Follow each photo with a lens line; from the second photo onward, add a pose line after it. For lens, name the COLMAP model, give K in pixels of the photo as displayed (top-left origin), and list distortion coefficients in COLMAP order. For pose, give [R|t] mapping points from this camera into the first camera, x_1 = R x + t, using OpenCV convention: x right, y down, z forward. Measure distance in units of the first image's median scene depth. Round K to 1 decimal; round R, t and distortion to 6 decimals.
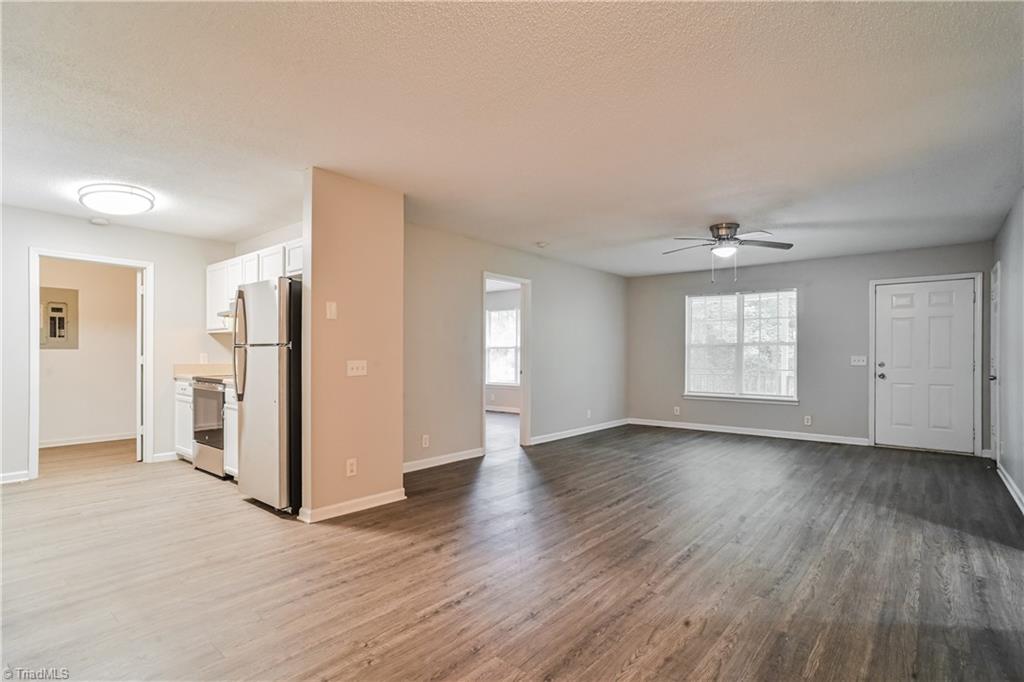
lens RADIAL K [[498.3, 0, 517.6], [0, 498.3, 351.3], [0, 0, 1]] dist [-0.002707, 0.003202]
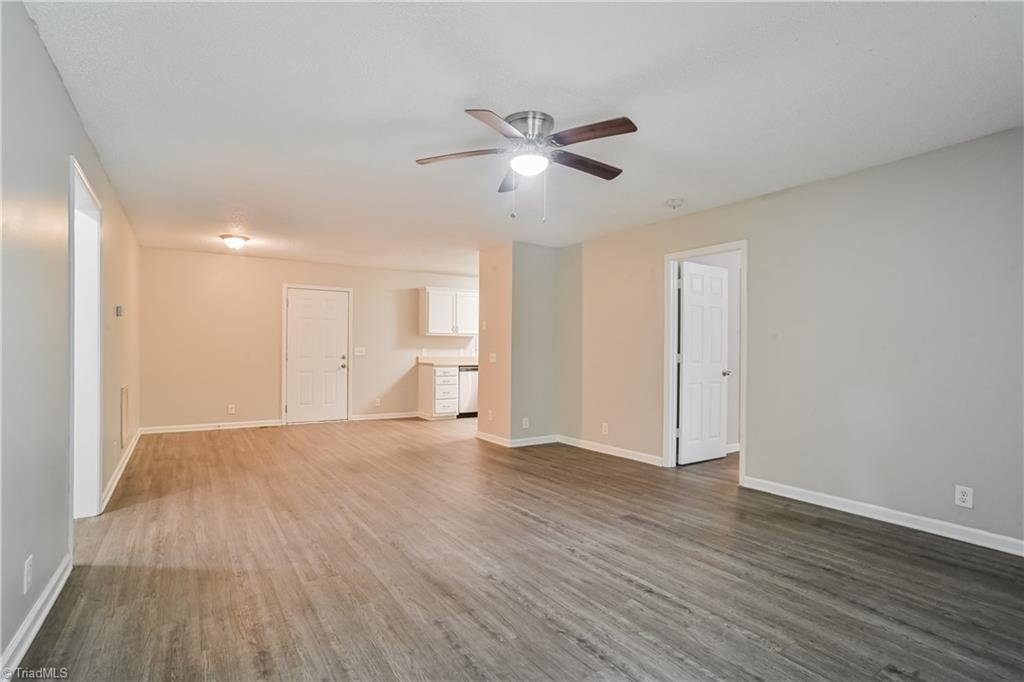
lens RADIAL K [[498.3, 0, 512.8], [0, 498.3, 344.4], [0, 0, 1]] dist [-0.002707, 0.003202]
pose [[-0.293729, -0.006998, -0.955863, 1.546511], [0.013763, 0.999839, -0.011549, 0.011063], [0.955790, -0.016548, -0.293585, 1.863081]]
